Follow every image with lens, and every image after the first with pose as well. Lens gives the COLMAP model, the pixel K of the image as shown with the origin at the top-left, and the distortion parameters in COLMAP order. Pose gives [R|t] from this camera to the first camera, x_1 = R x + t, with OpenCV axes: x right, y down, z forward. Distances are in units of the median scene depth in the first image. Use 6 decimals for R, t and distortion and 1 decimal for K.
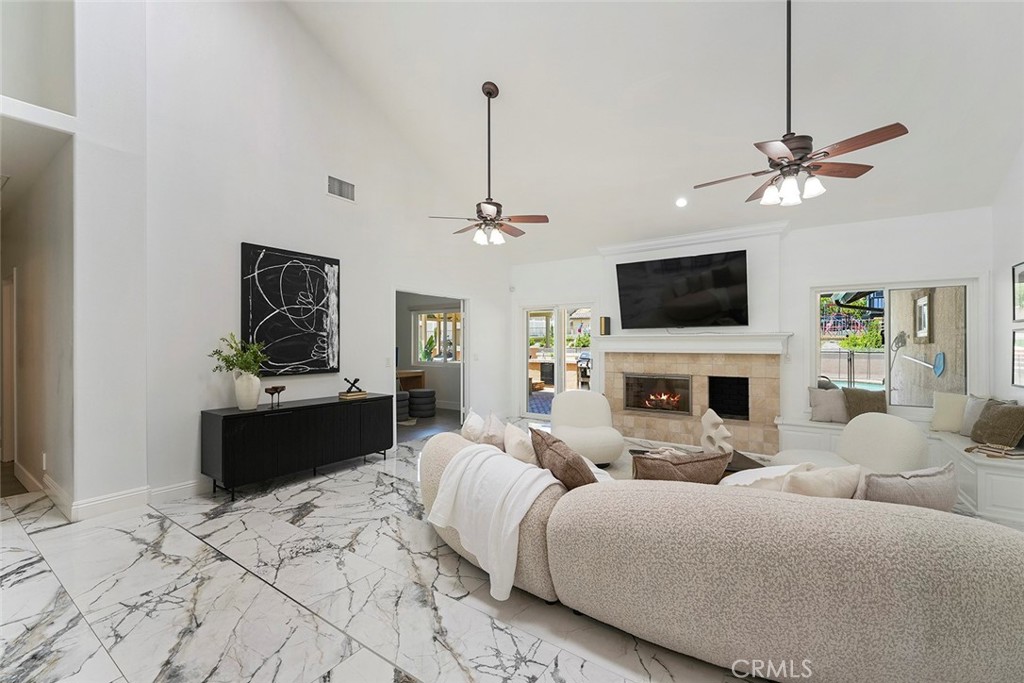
lens RADIAL K [[422.1, 0, 512.7], [0, 422.1, 342.7], [0, 0, 1]] dist [-0.000008, 0.000000]
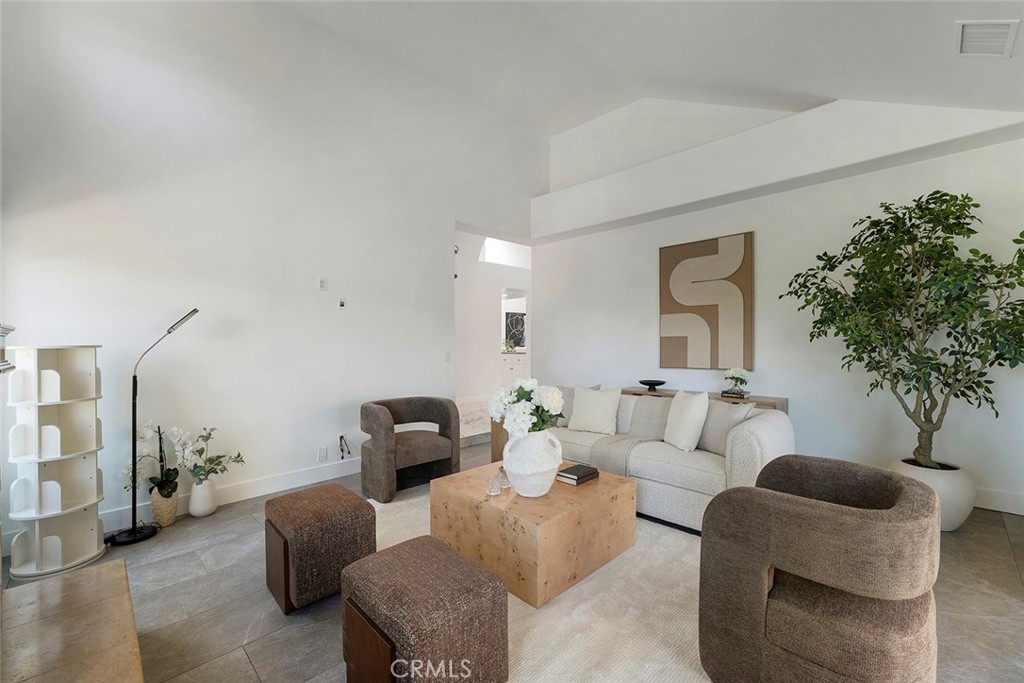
lens RADIAL K [[422.1, 0, 512.3], [0, 422.1, 342.6], [0, 0, 1]] dist [-0.000008, 0.000000]
pose [[0.982420, -0.000805, -0.186680, 0.061434], [0.002166, 0.999973, 0.007089, -0.007116], [0.186669, -0.007369, 0.982395, -2.239280]]
